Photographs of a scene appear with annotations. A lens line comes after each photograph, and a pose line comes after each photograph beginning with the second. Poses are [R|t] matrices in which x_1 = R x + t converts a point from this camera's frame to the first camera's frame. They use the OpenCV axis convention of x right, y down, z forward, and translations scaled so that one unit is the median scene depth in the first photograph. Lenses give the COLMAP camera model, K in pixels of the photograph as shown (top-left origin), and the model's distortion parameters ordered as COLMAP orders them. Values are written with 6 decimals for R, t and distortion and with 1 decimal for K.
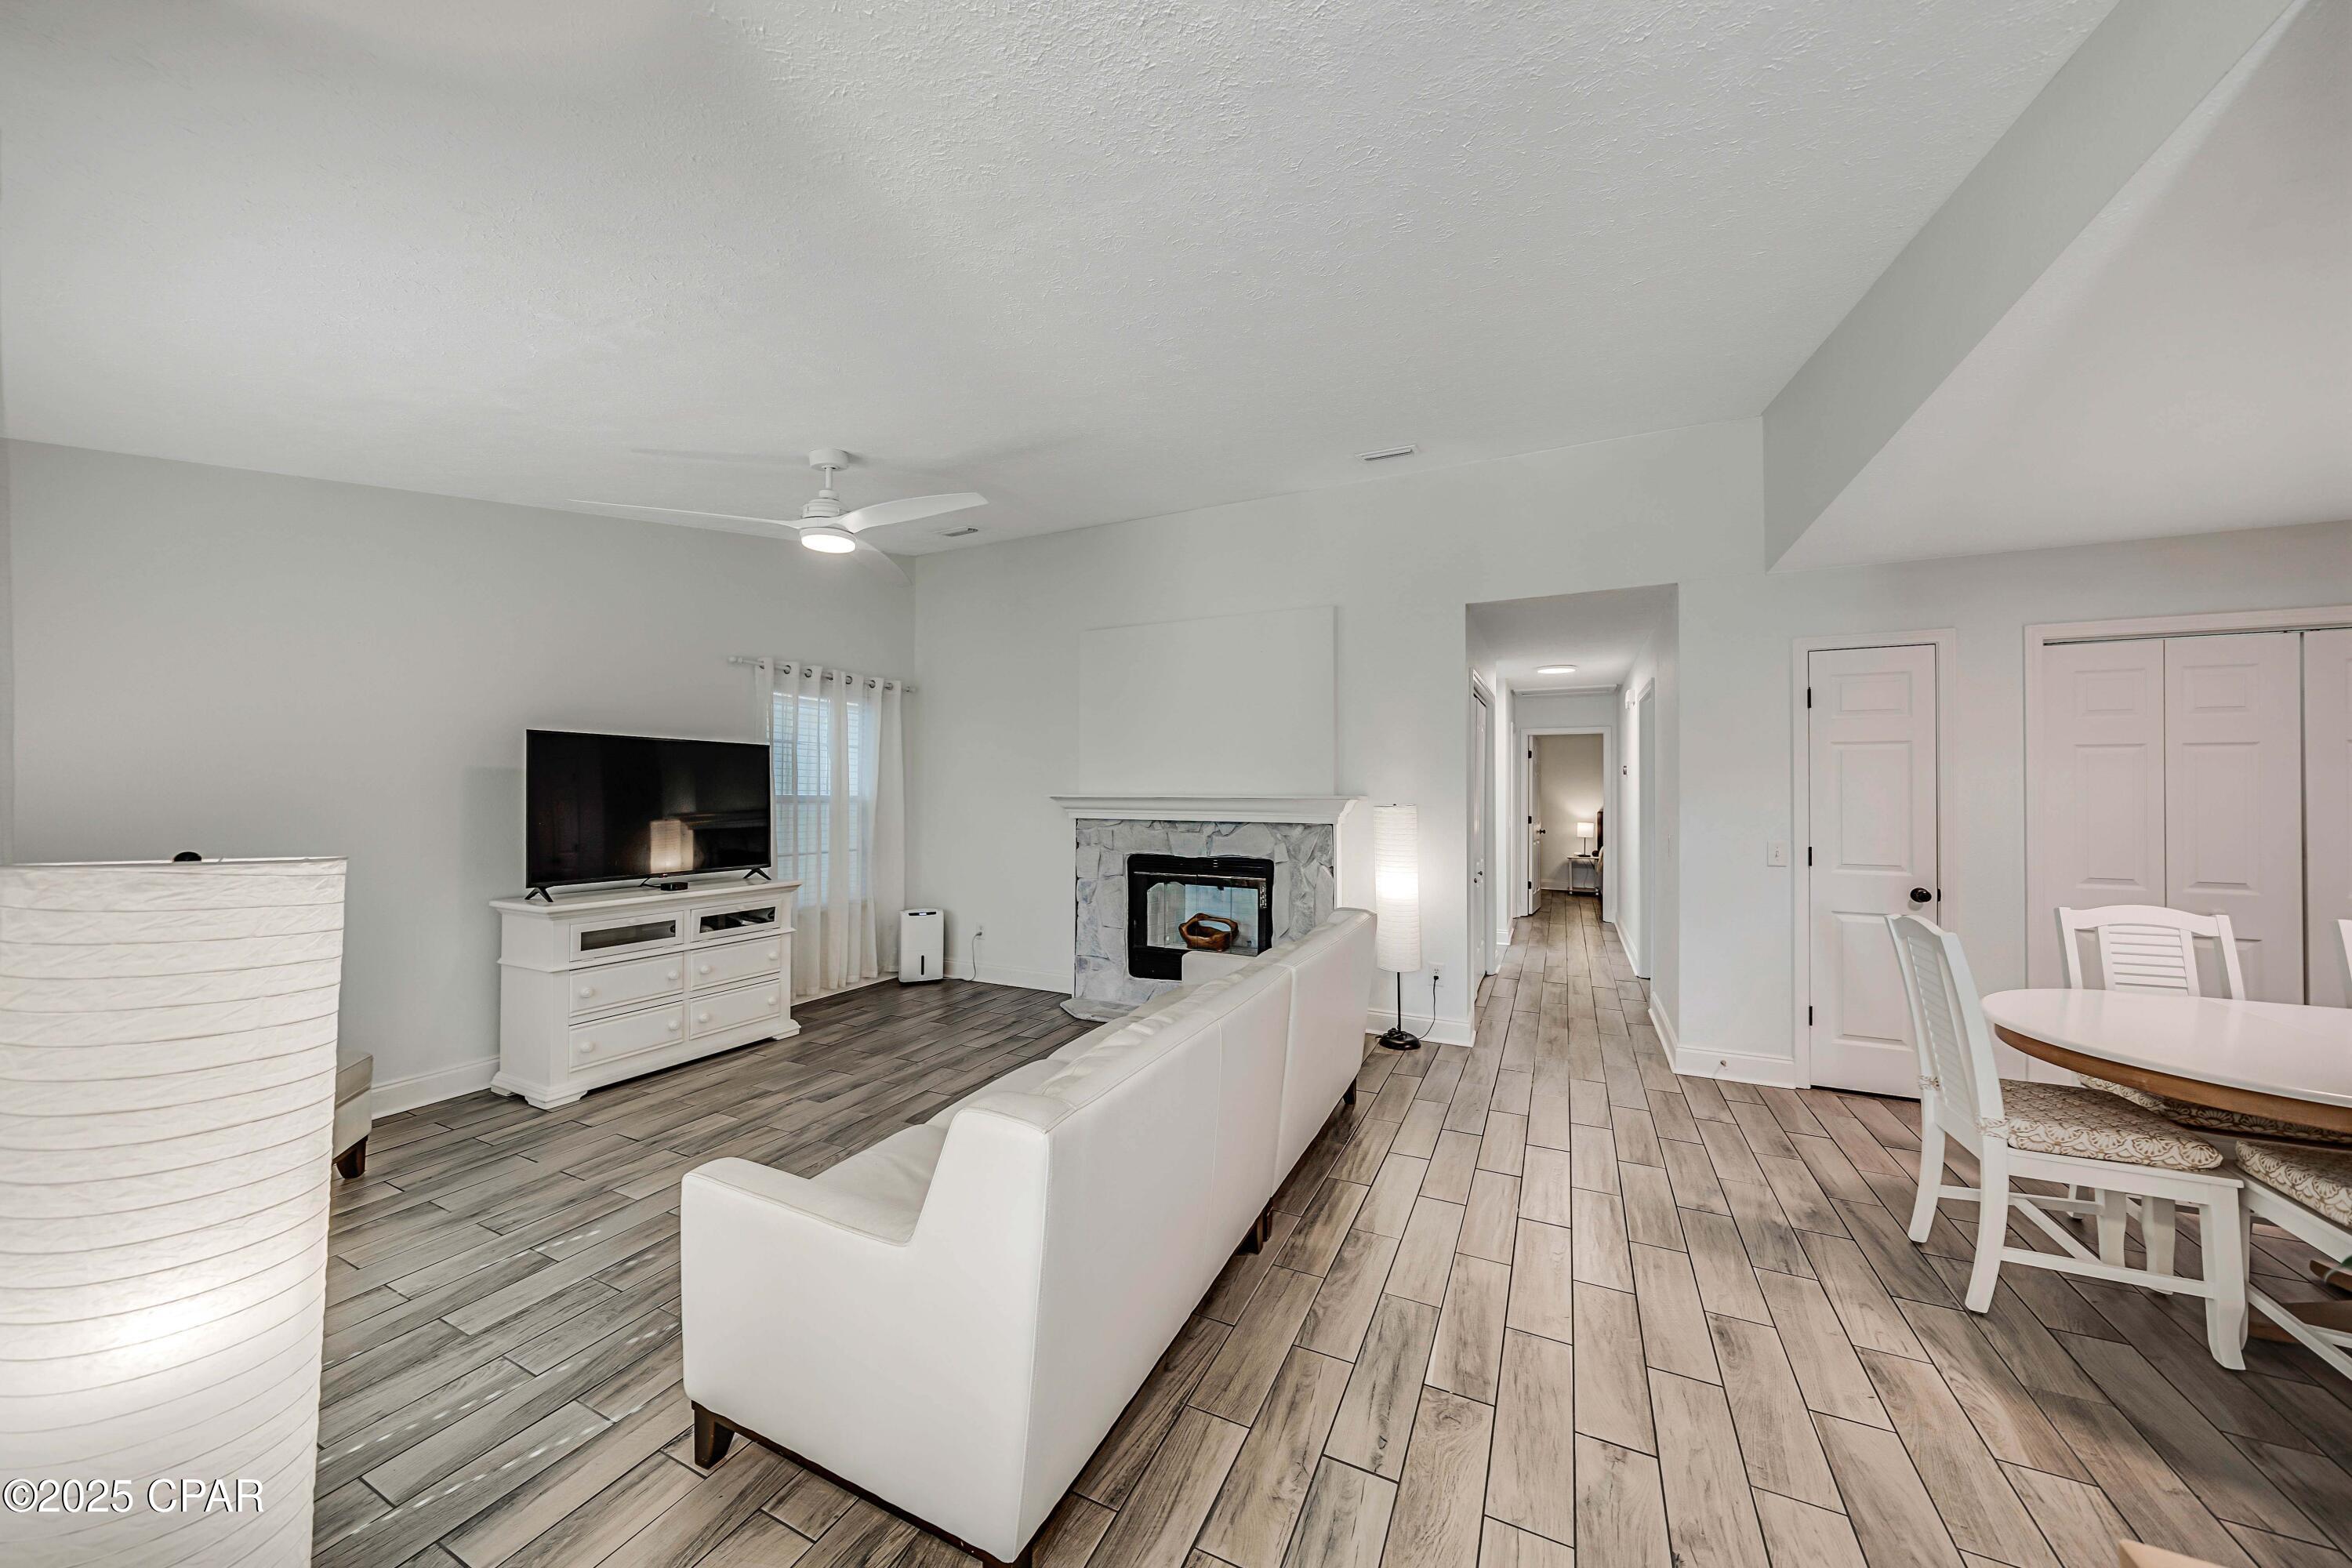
lens RADIAL K [[812.9, 0, 1169.8], [0, 812.9, 782.9], [0, 0, 1]] dist [-0.000753, -0.000290]
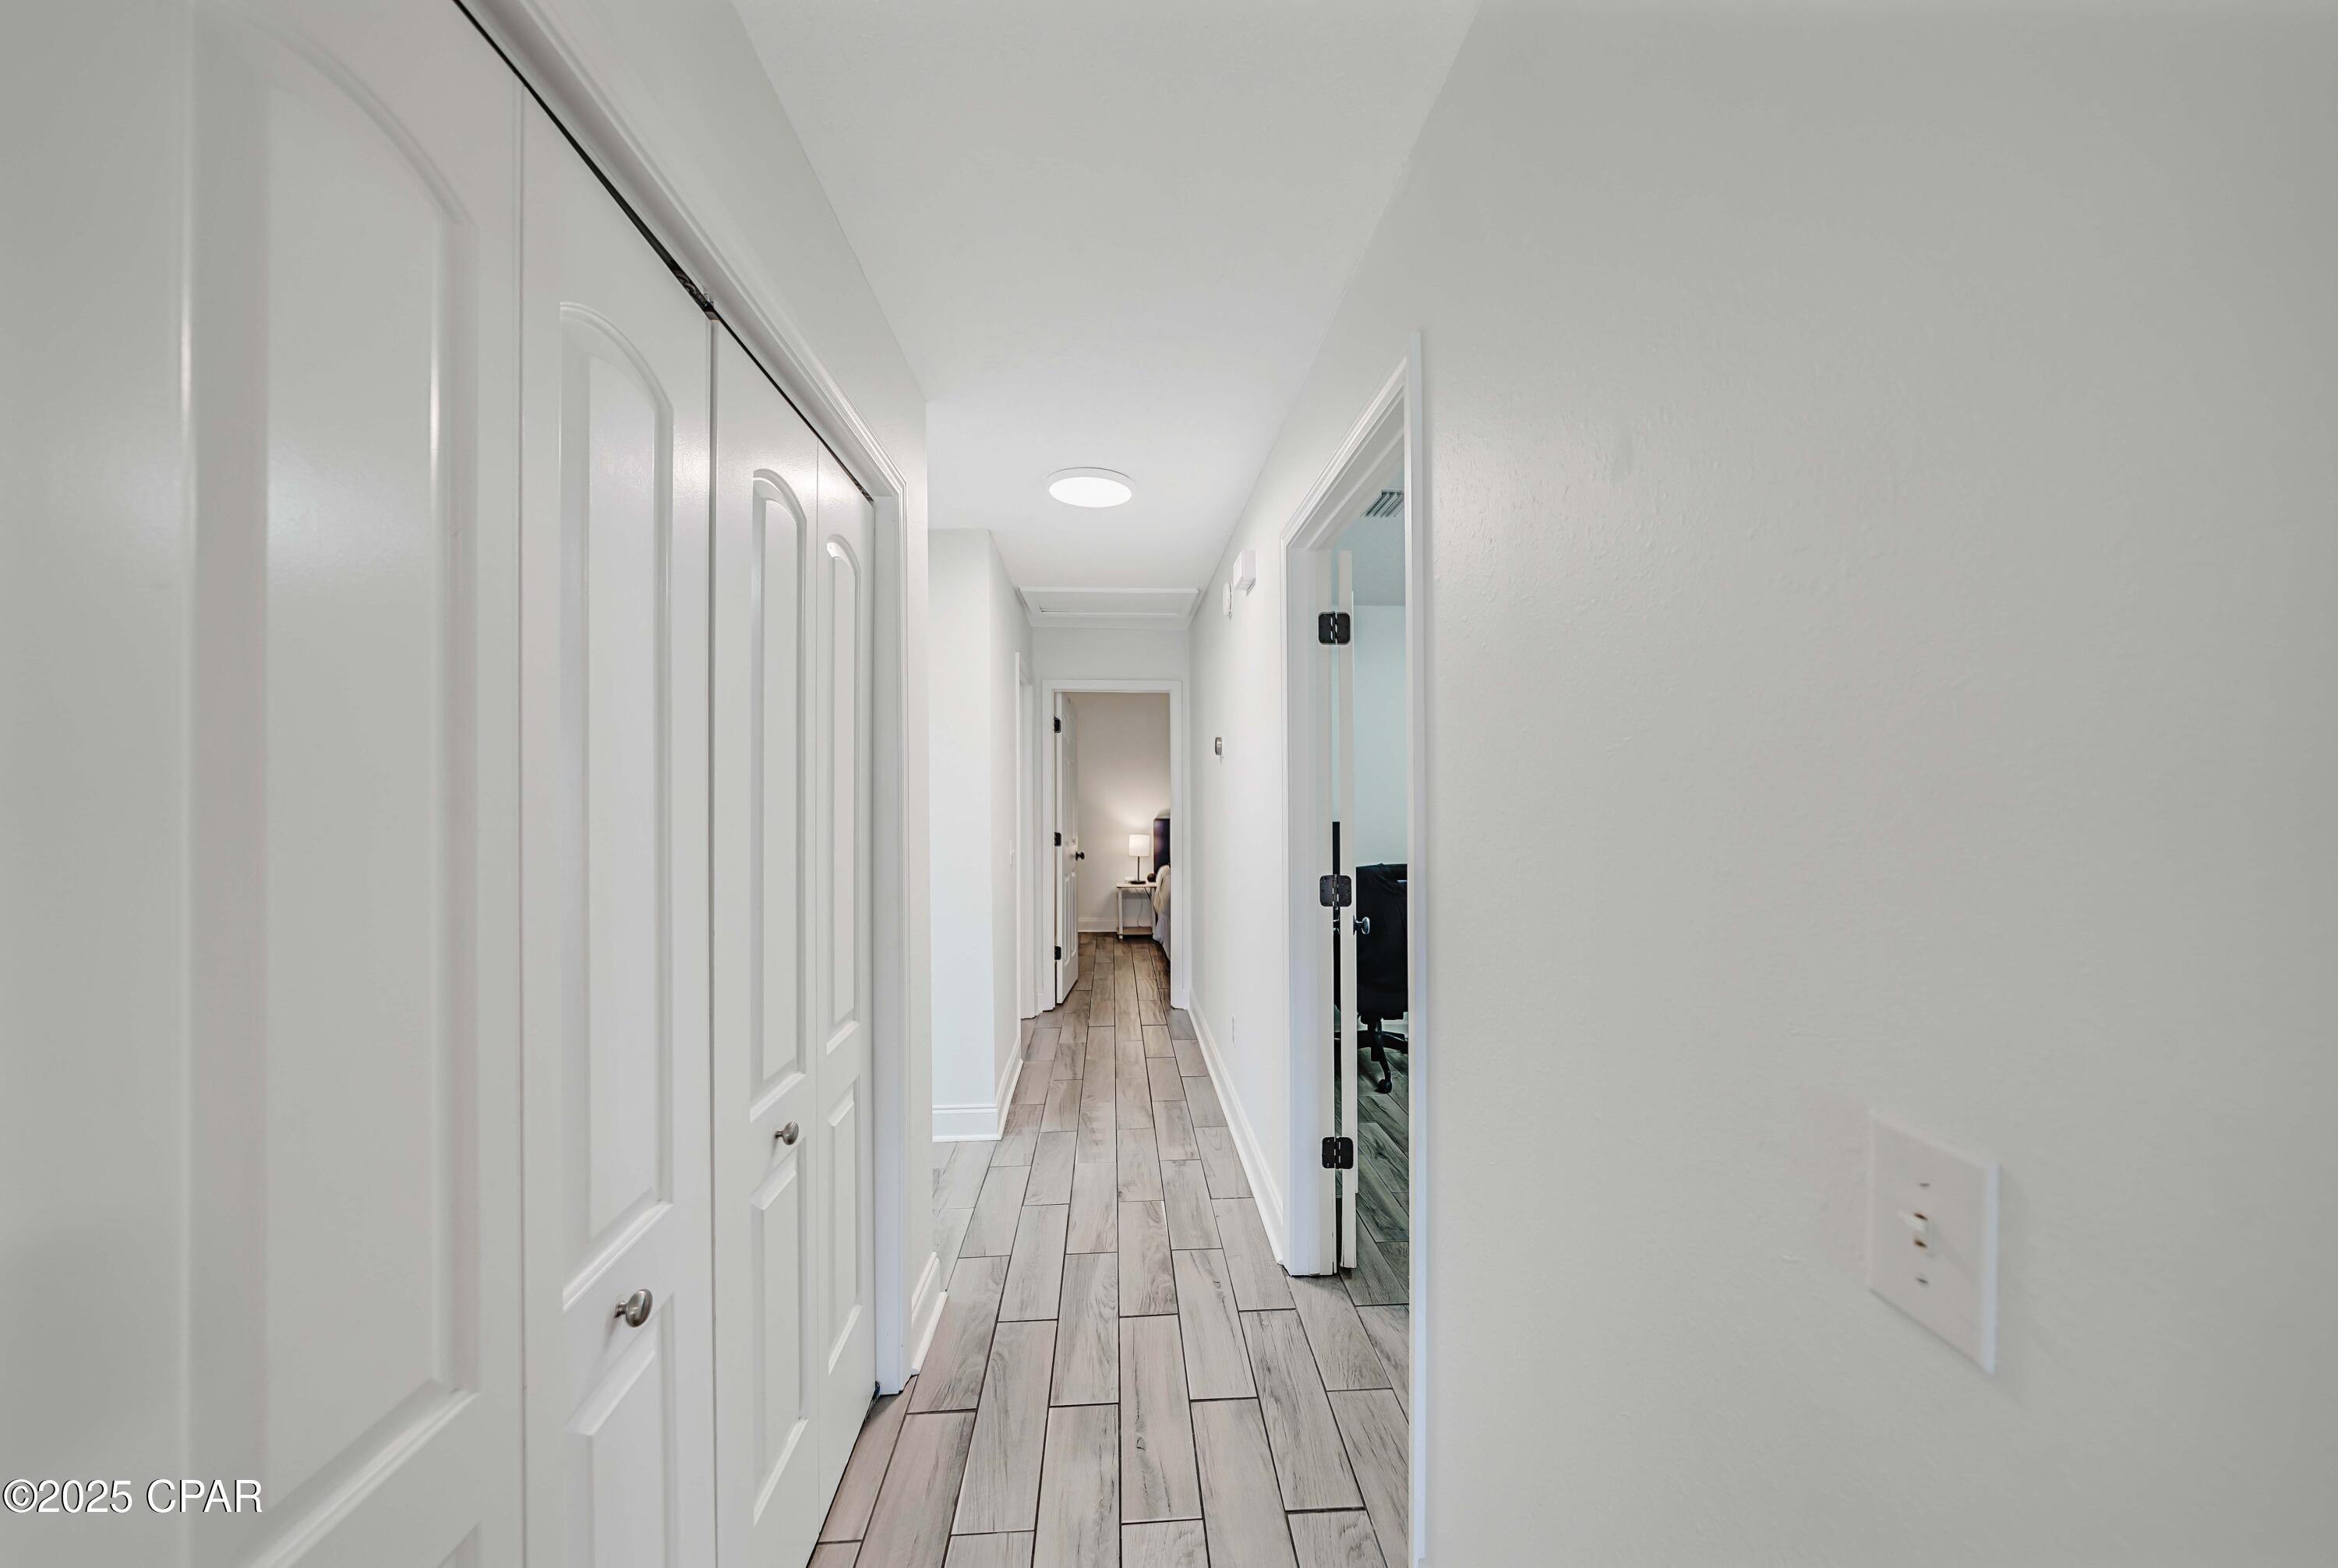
lens RADIAL K [[808.0, 0, 1162.8], [0, 808.0, 782.9], [0, 0, 1]] dist [-0.000753, -0.000290]
pose [[0.870763, 0.000394, 0.491703, 0.160592], [0.002625, 0.999982, -0.005451, 0.006473], [-0.491696, 0.006038, 0.870746, 0.329768]]
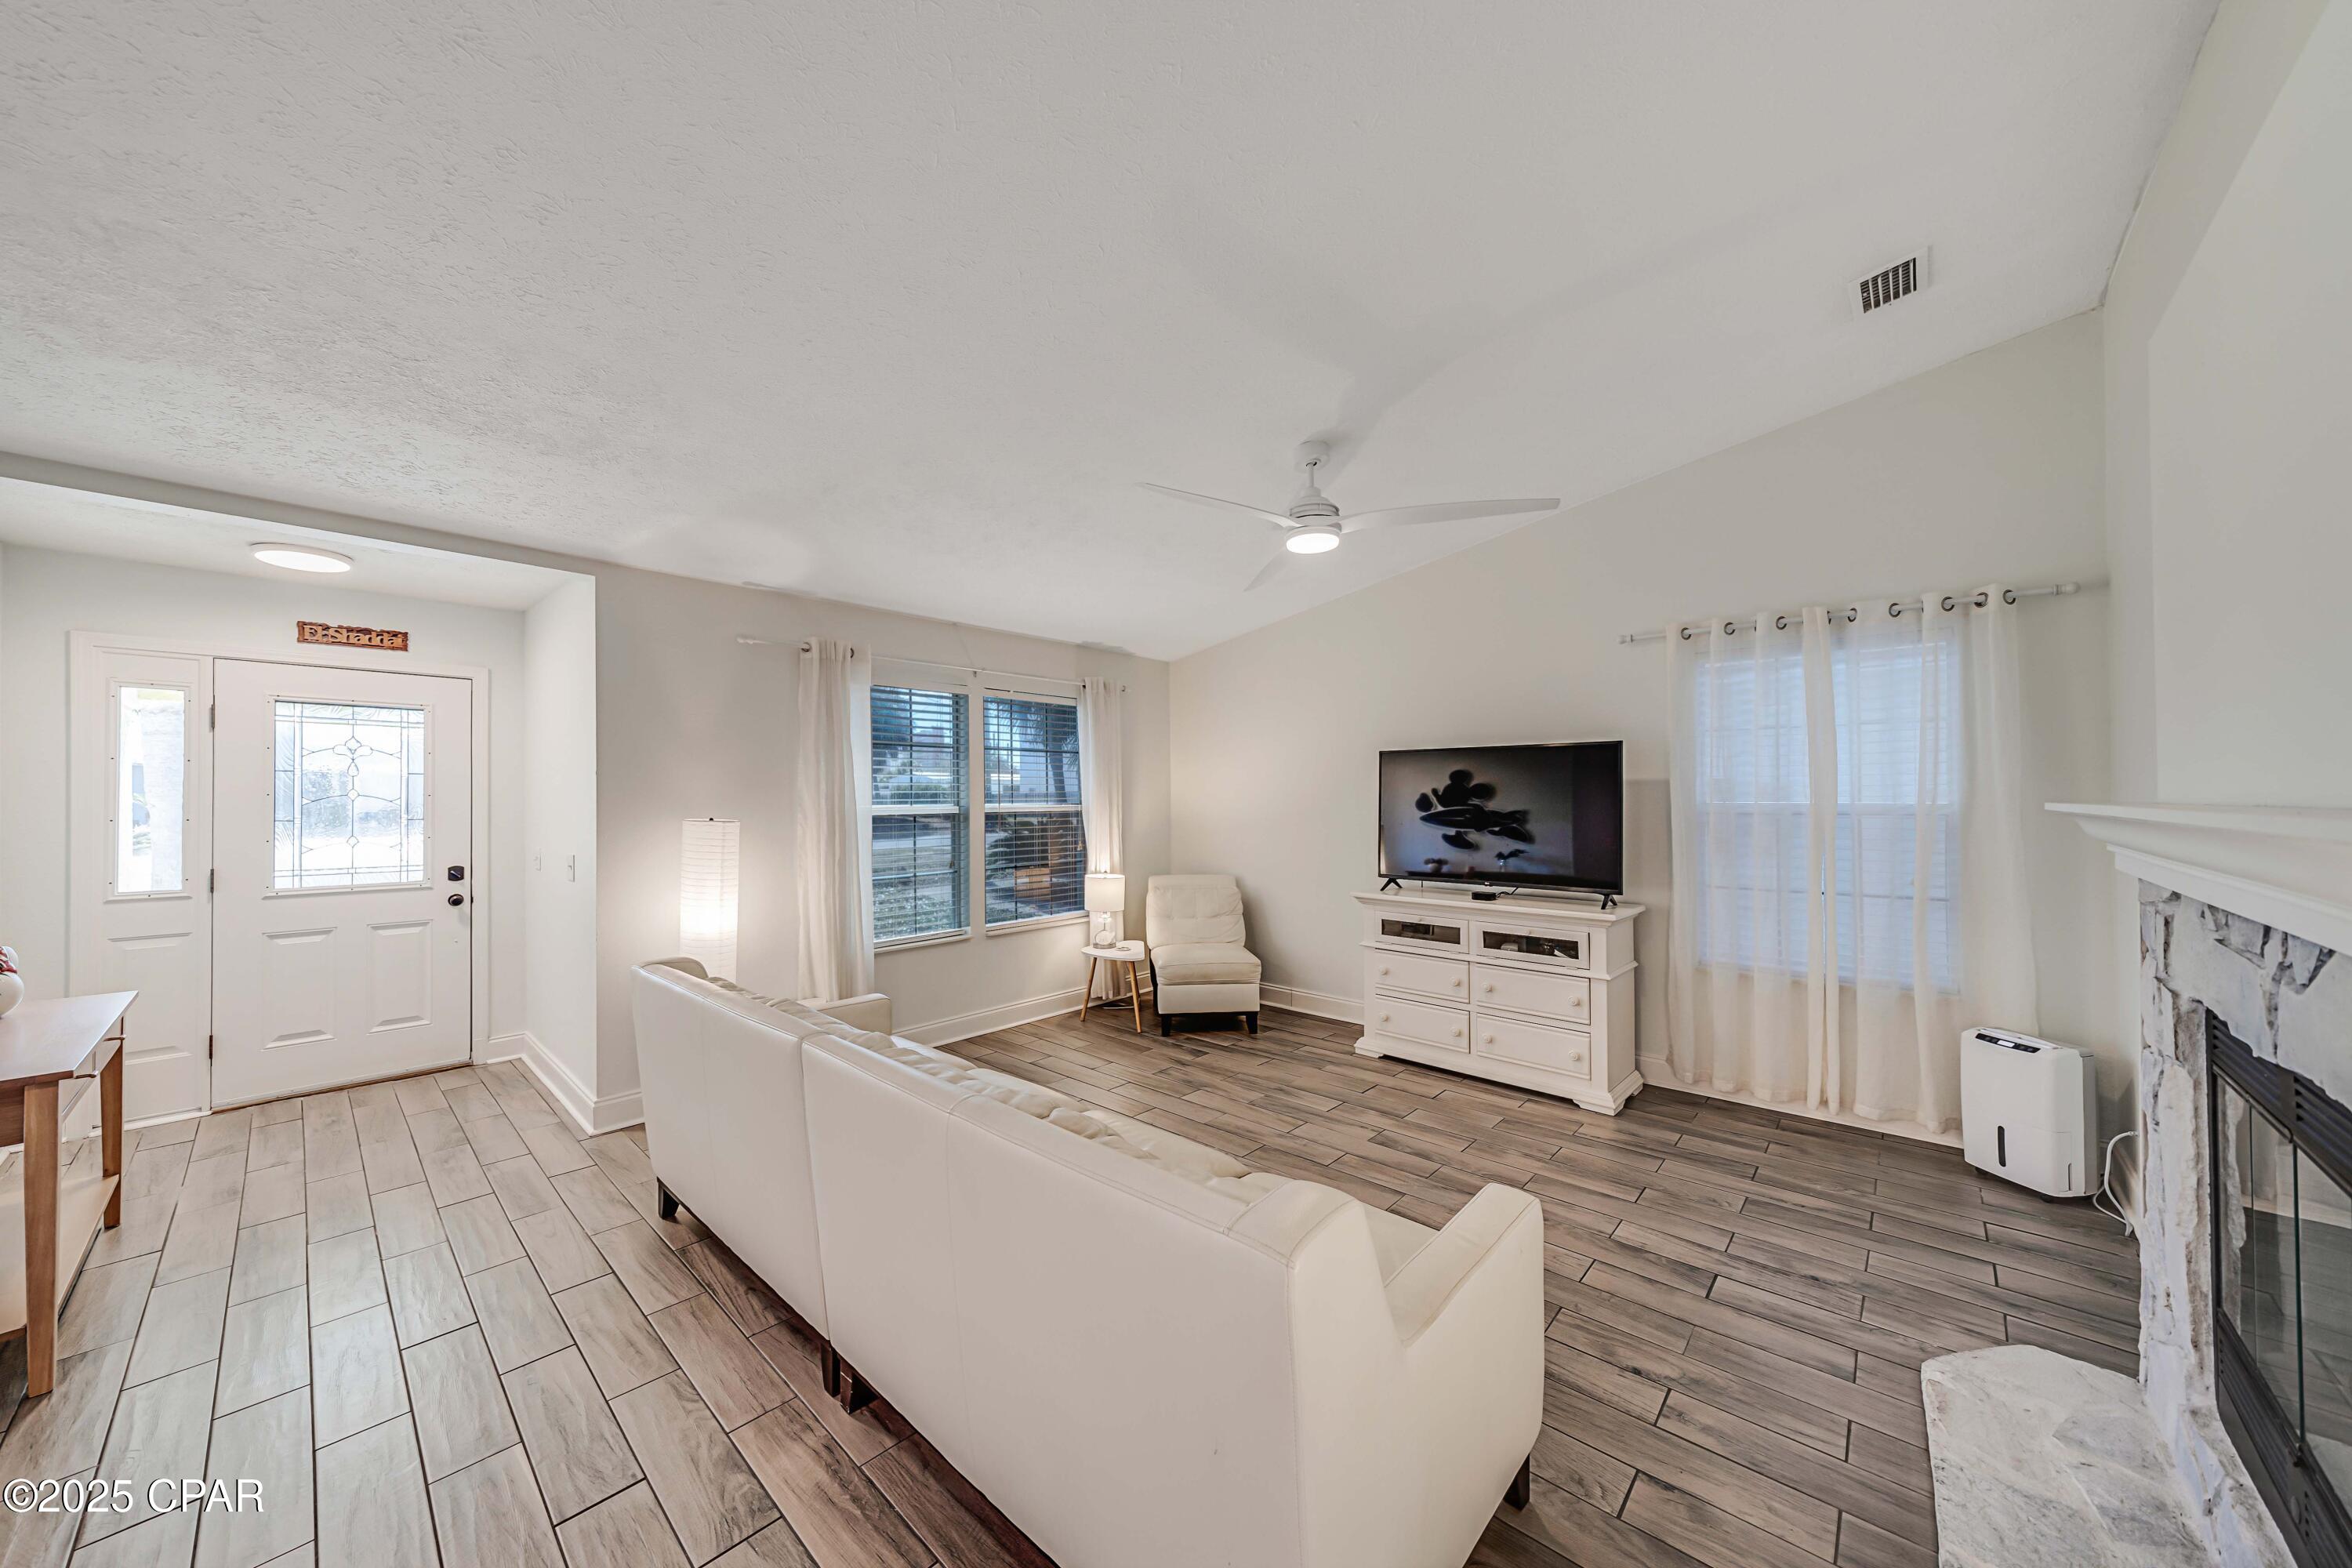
lens RADIAL K [[816.4, 0, 1152.8], [0, 816.4, 780.0], [0, 0, 1]] dist [-0.000570, 0.000011]
pose [[-0.298994, -0.021032, -0.954023, 0.624294], [0.017974, 0.999456, -0.027666, 0.007397], [0.954086, -0.025420, -0.298453, 1.232714]]
